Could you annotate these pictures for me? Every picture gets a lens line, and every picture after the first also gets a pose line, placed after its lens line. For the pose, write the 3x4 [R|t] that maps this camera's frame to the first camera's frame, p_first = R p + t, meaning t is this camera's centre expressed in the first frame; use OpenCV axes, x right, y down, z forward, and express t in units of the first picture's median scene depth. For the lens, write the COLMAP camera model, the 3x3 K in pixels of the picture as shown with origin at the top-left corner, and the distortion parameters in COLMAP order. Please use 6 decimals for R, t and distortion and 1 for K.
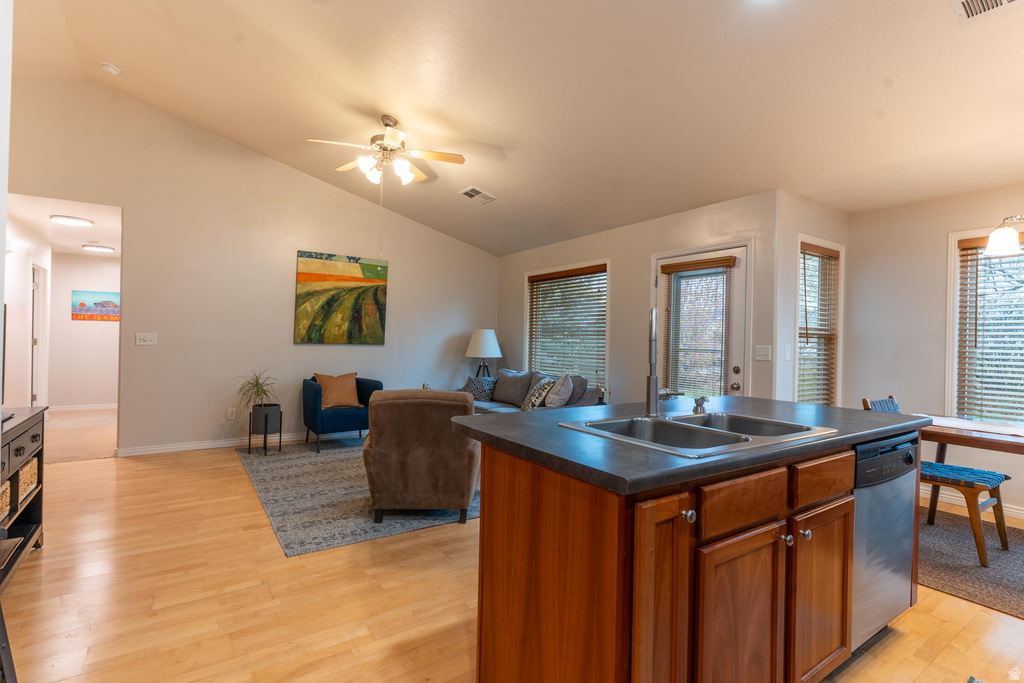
lens RADIAL K [[483.5, 0, 509.6], [0, 483.5, 341.8], [0, 0, 1]] dist [0.001629, 0.001691]
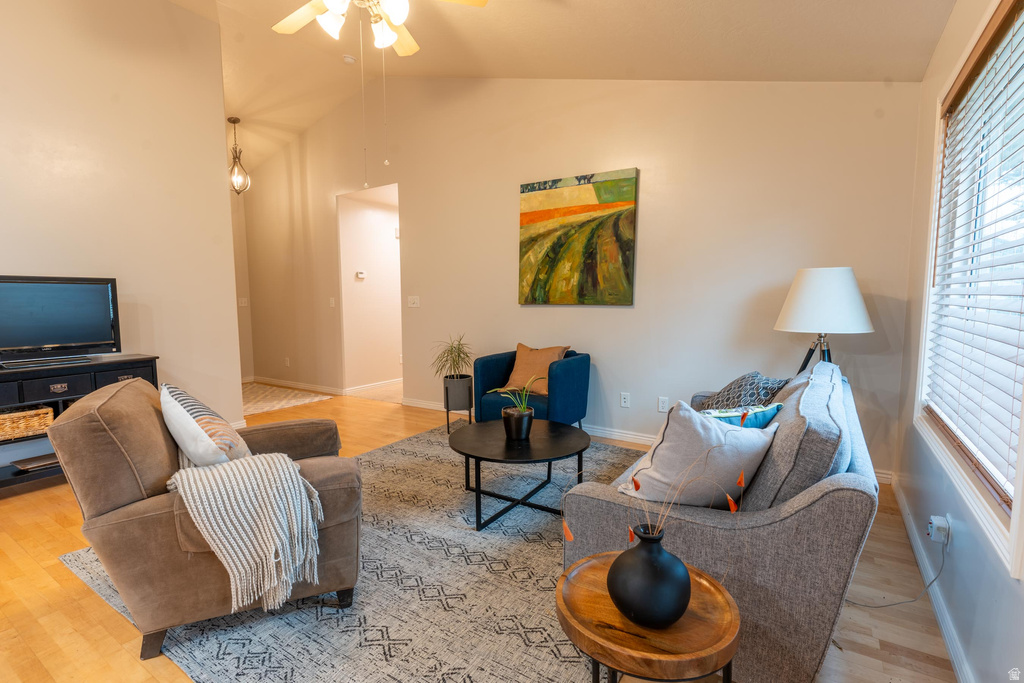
lens RADIAL K [[483.5, 0, 509.6], [0, 483.5, 341.8], [0, 0, 1]] dist [0.001629, 0.001691]
pose [[0.388277, 0.063396, -0.919359, 0.282964], [0.011444, 0.997222, 0.073598, 0.005733], [0.921471, -0.039097, 0.386473, 0.658341]]
